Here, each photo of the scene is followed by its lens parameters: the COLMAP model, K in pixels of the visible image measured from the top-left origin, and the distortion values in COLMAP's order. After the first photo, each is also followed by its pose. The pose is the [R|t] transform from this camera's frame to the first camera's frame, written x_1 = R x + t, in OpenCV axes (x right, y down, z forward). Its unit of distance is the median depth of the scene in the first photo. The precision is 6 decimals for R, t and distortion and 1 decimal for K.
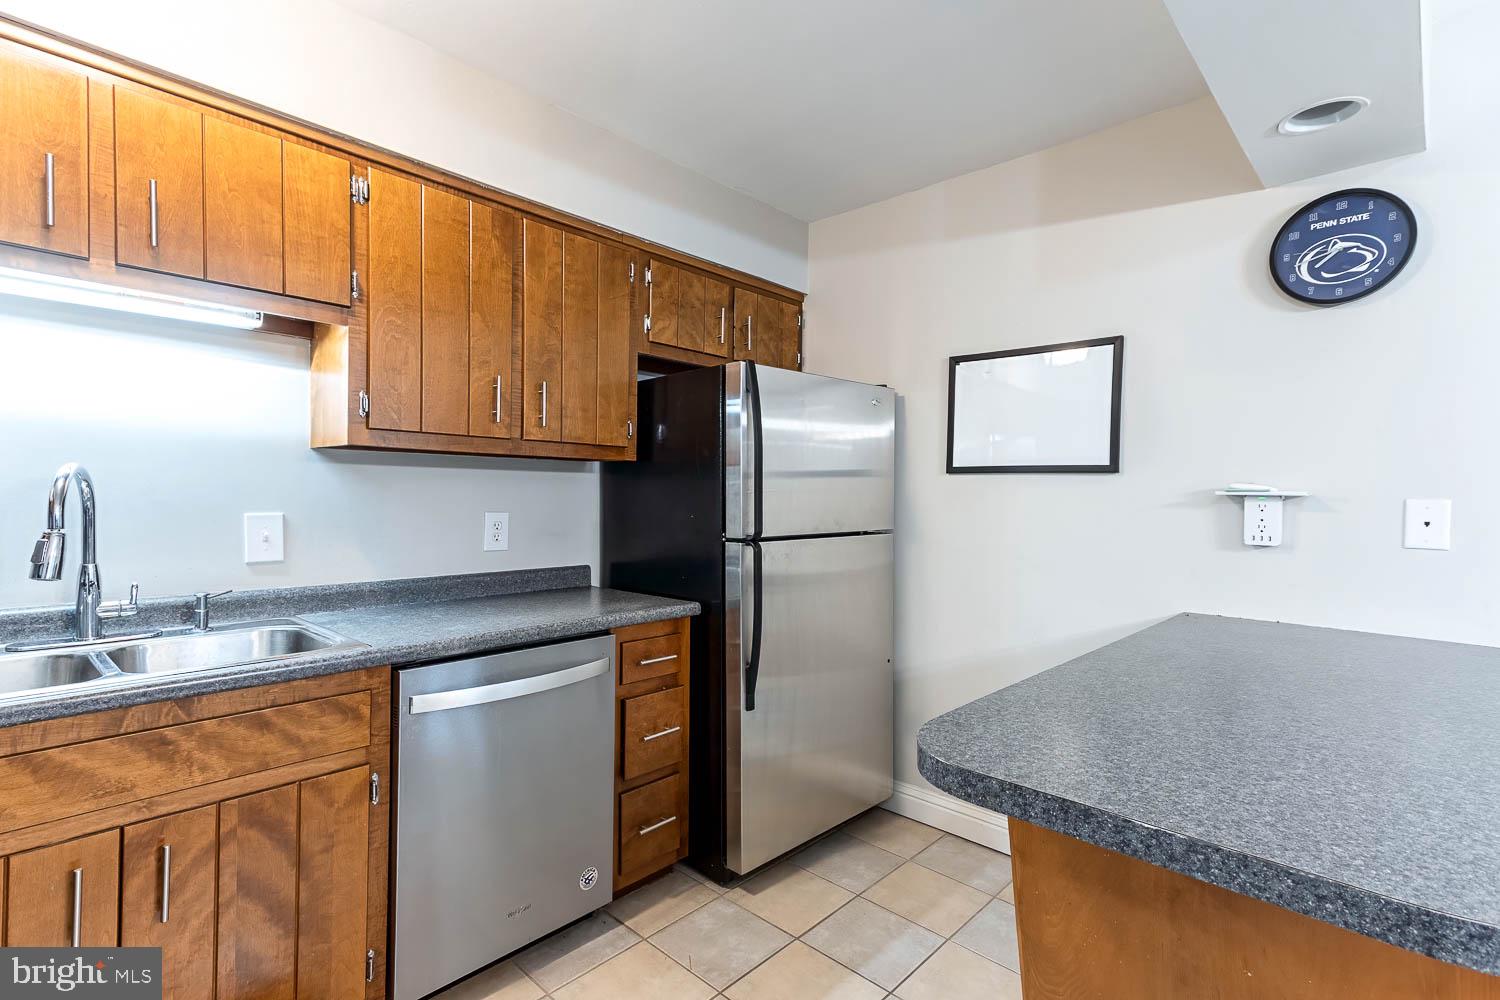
lens RADIAL K [[733.5, 0, 738.2], [0, 733.5, 494.1], [0, 0, 1]] dist [0.034968, -0.001854]
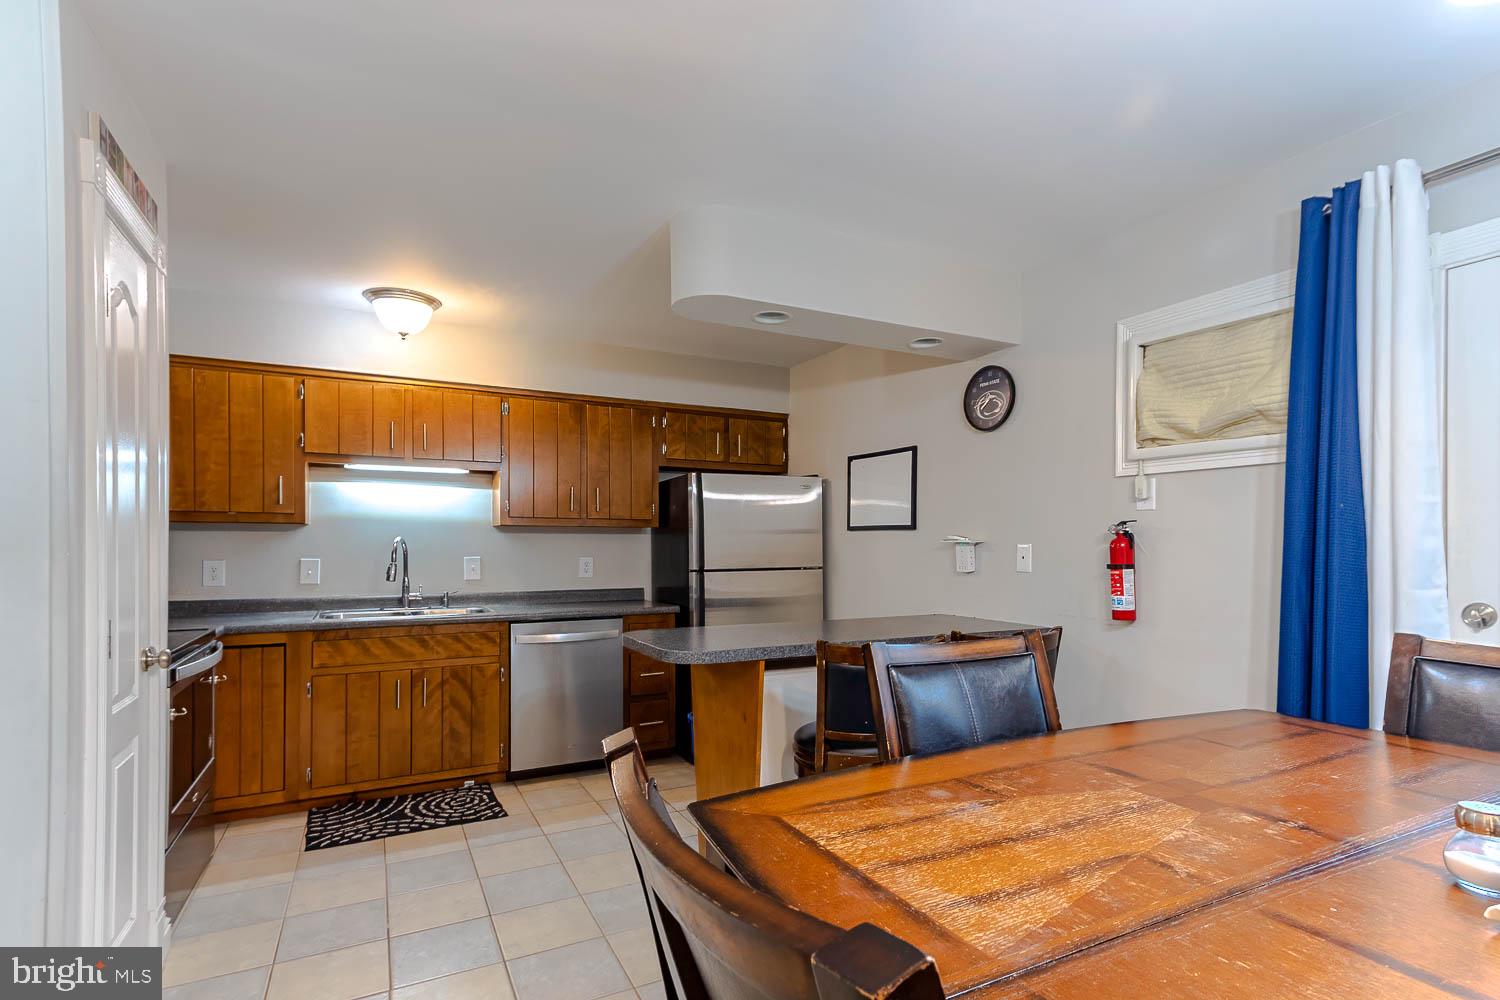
lens RADIAL K [[733.5, 0, 730.7], [0, 733.5, 530.6], [0, 0, 1]] dist [0.034968, -0.001854]
pose [[0.945665, -0.019525, -0.324556, 0.781764], [0.011738, 0.999595, -0.025932, 0.012997], [0.324931, 0.020713, 0.945511, -0.790873]]
